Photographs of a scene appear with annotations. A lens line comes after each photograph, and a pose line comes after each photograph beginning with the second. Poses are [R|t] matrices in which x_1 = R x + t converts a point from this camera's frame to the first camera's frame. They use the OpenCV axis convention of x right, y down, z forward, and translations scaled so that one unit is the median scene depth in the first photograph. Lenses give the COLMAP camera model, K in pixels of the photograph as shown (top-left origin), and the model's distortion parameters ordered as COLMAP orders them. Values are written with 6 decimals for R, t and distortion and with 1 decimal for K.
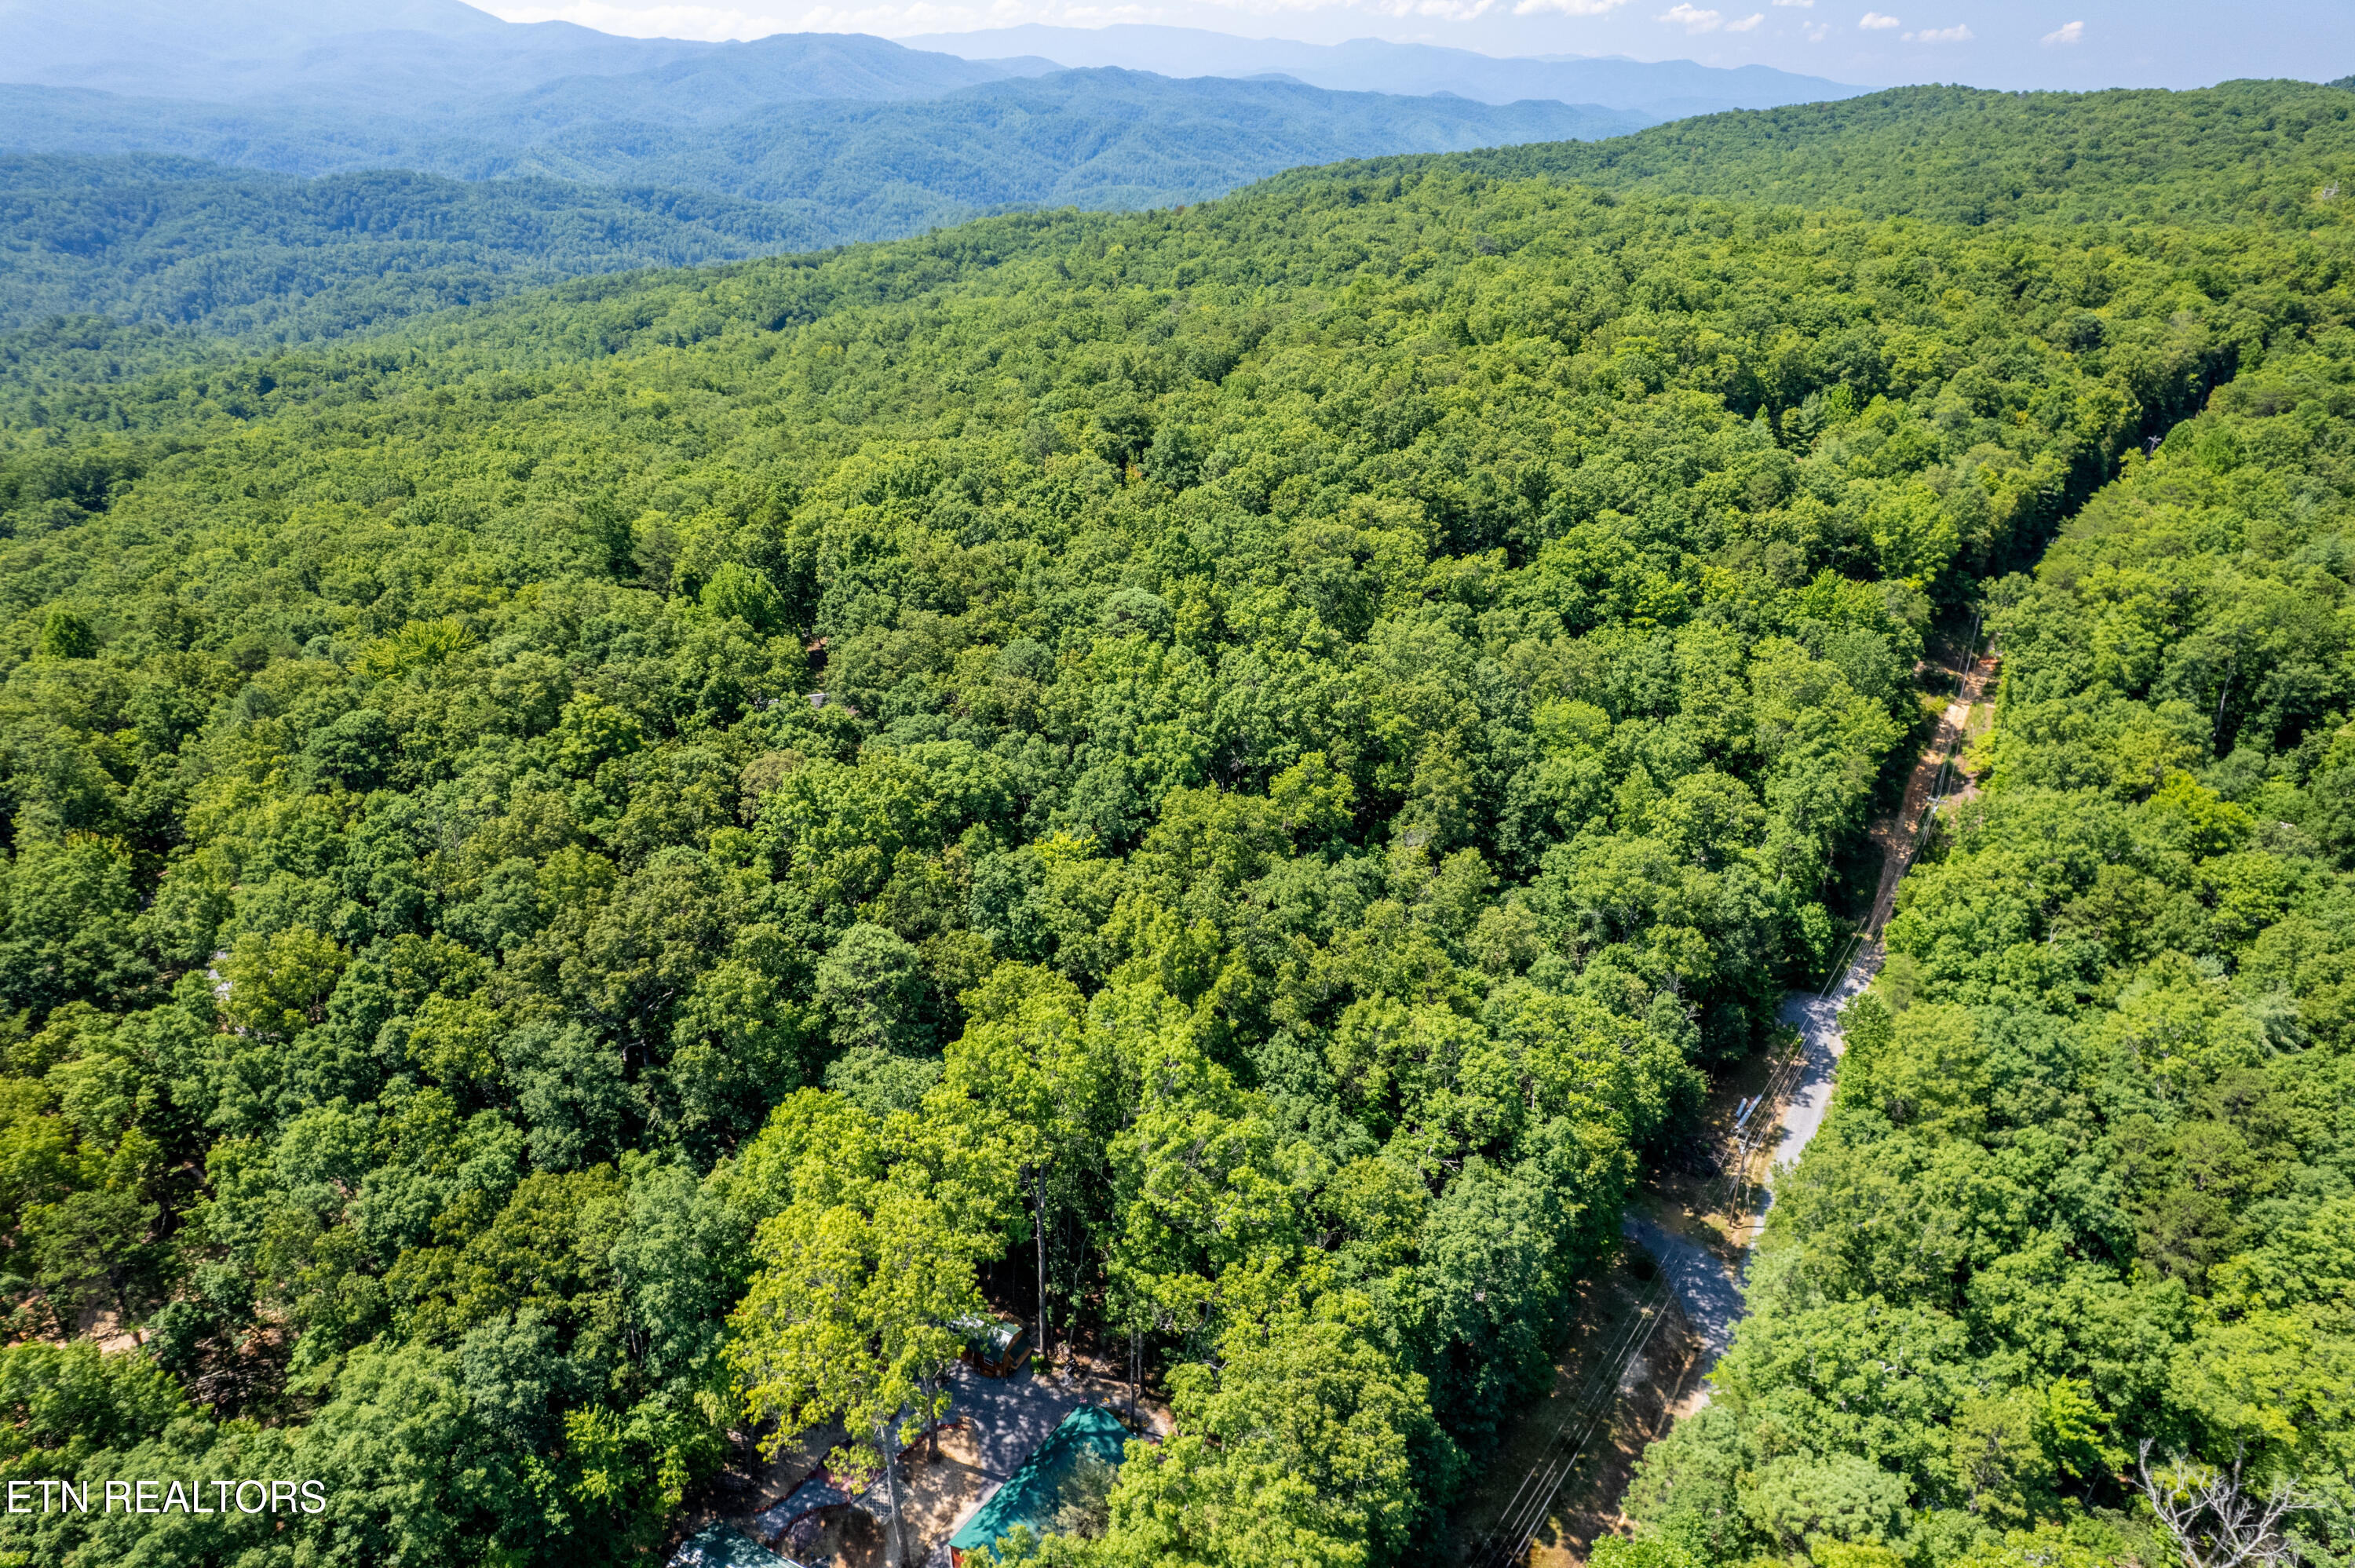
lens RADIAL K [[1502.0, 0, 1177.0], [0, 1502.0, 798.1], [0, 0, 1]] dist [-0.046442, 0.035249]
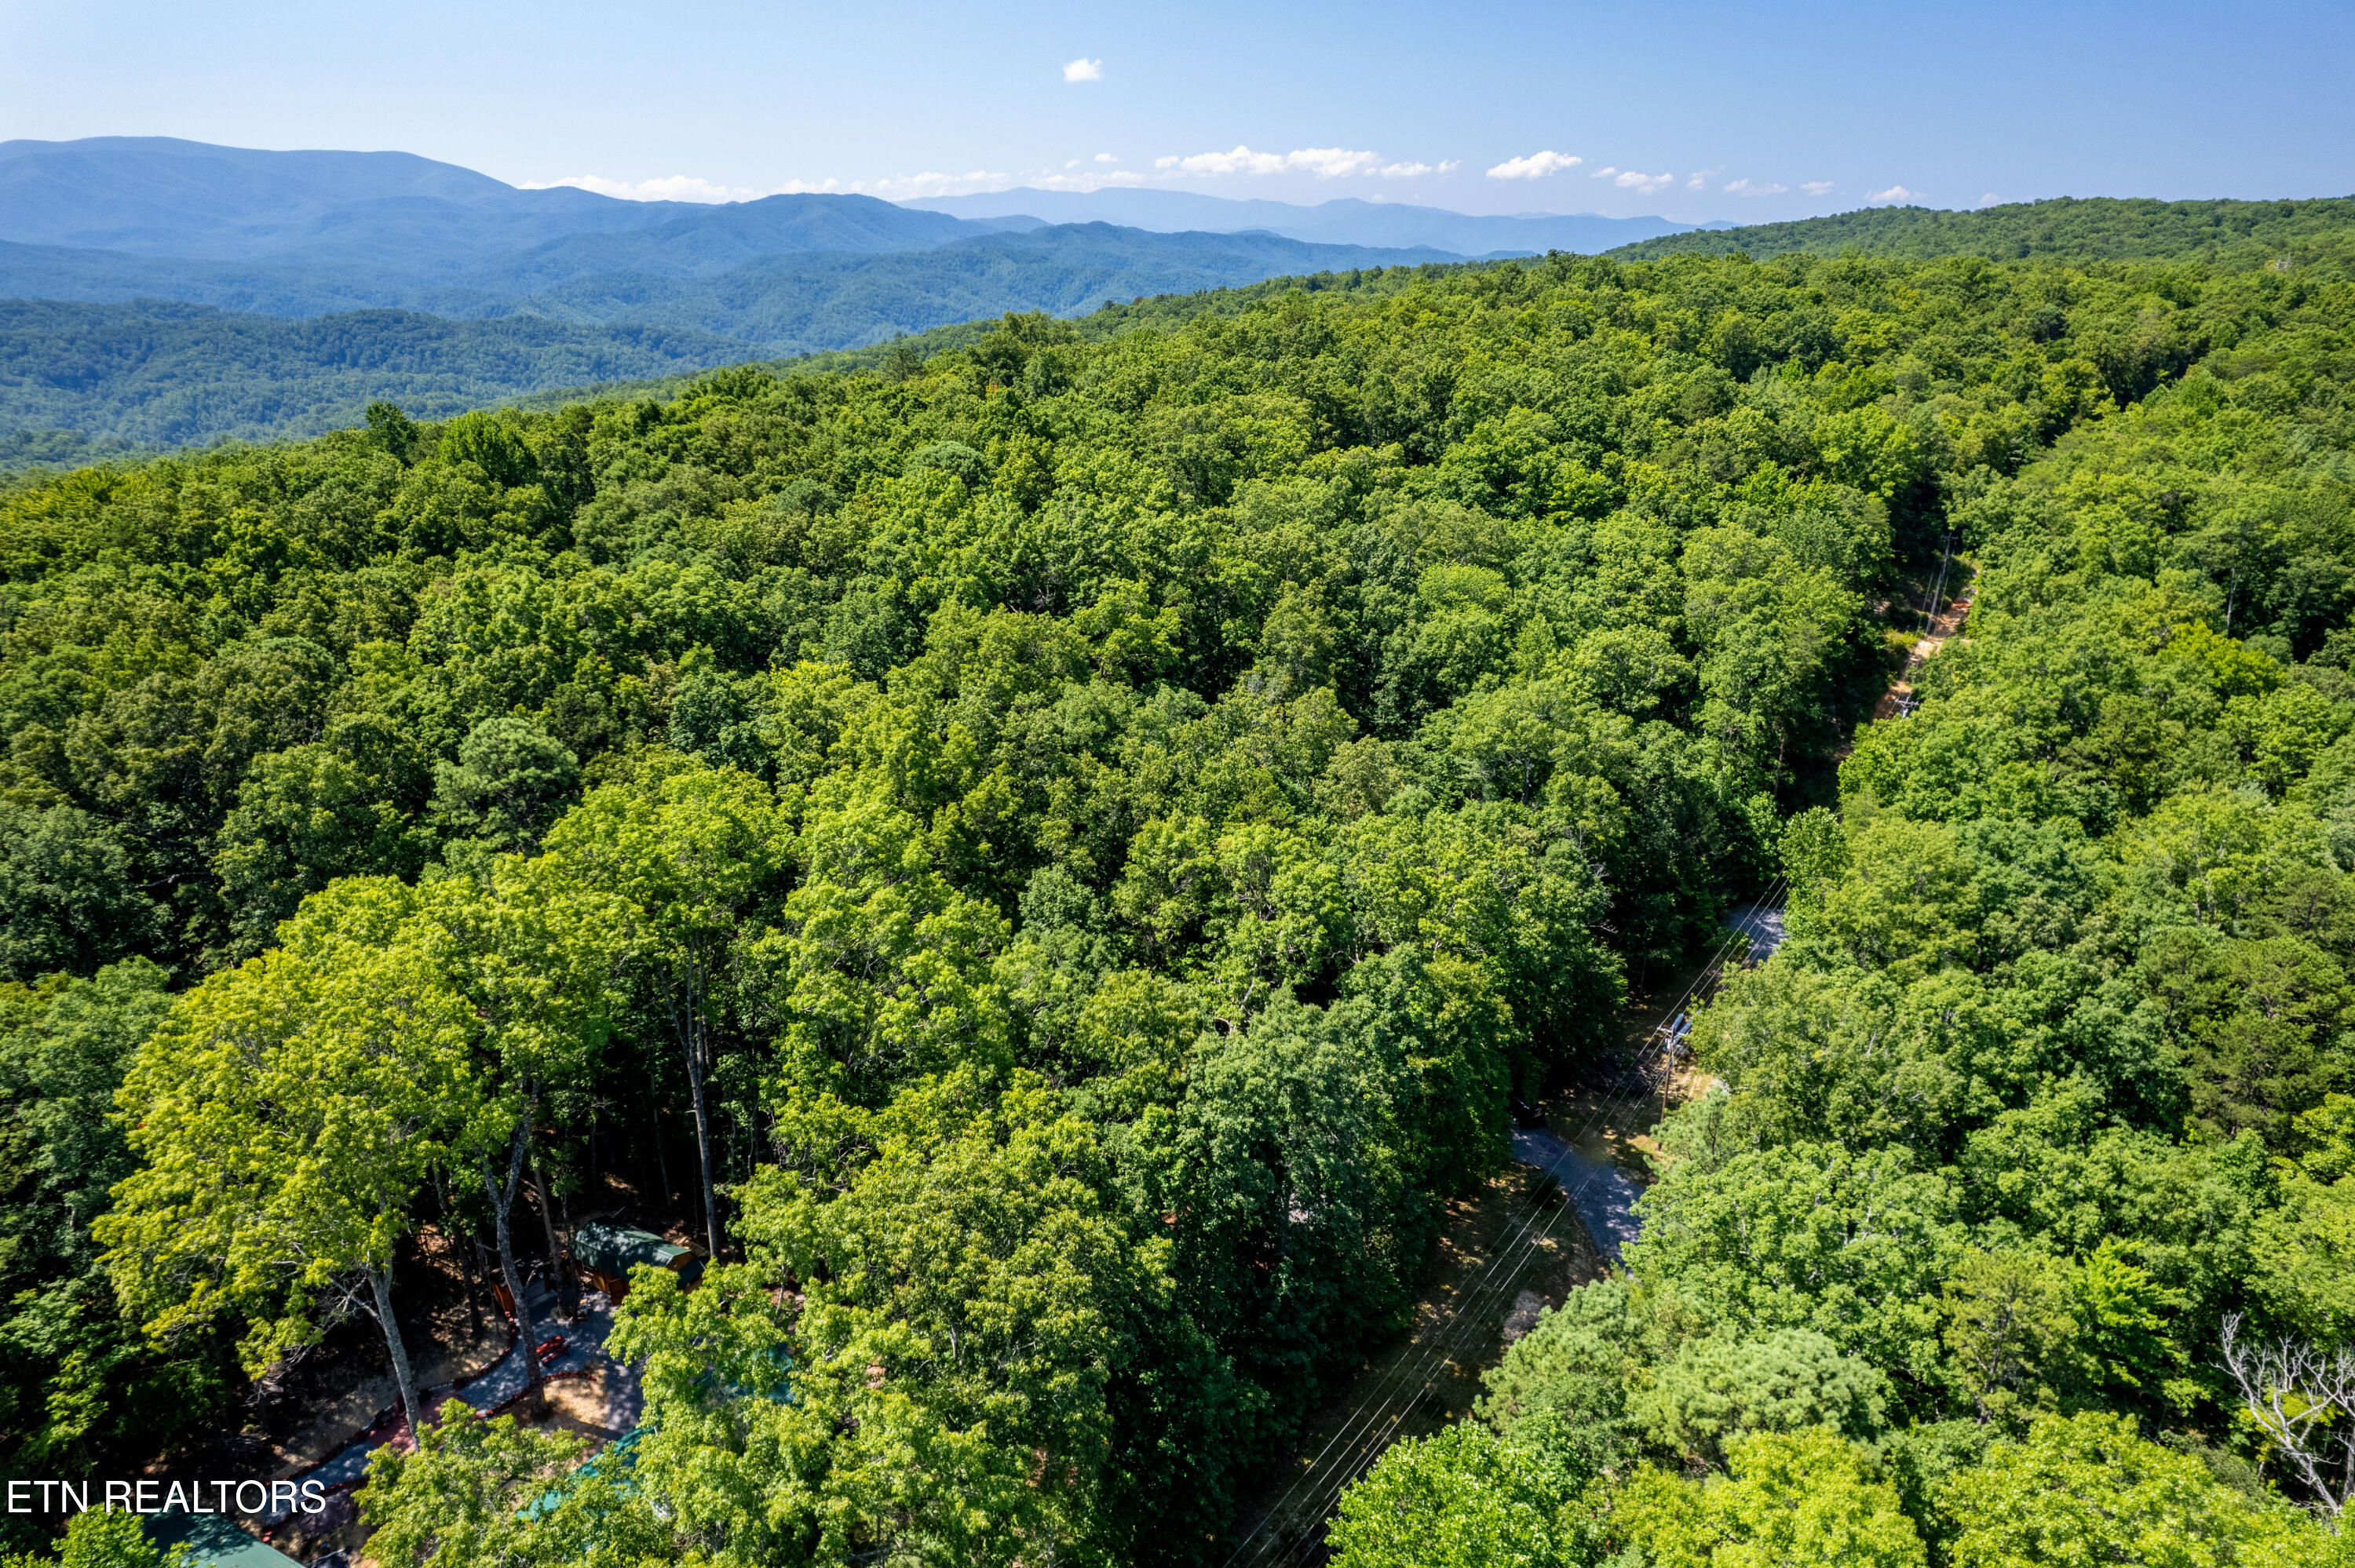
lens RADIAL K [[1502.0, 0, 1178.3], [0, 1502.0, 787.1], [0, 0, 1]] dist [-0.046442, 0.035249]
pose [[0.999961, -0.008106, 0.003542, 0.117903], [0.008433, 0.994447, -0.104901, 0.176667], [-0.002672, 0.104927, 0.994476, 0.206584]]
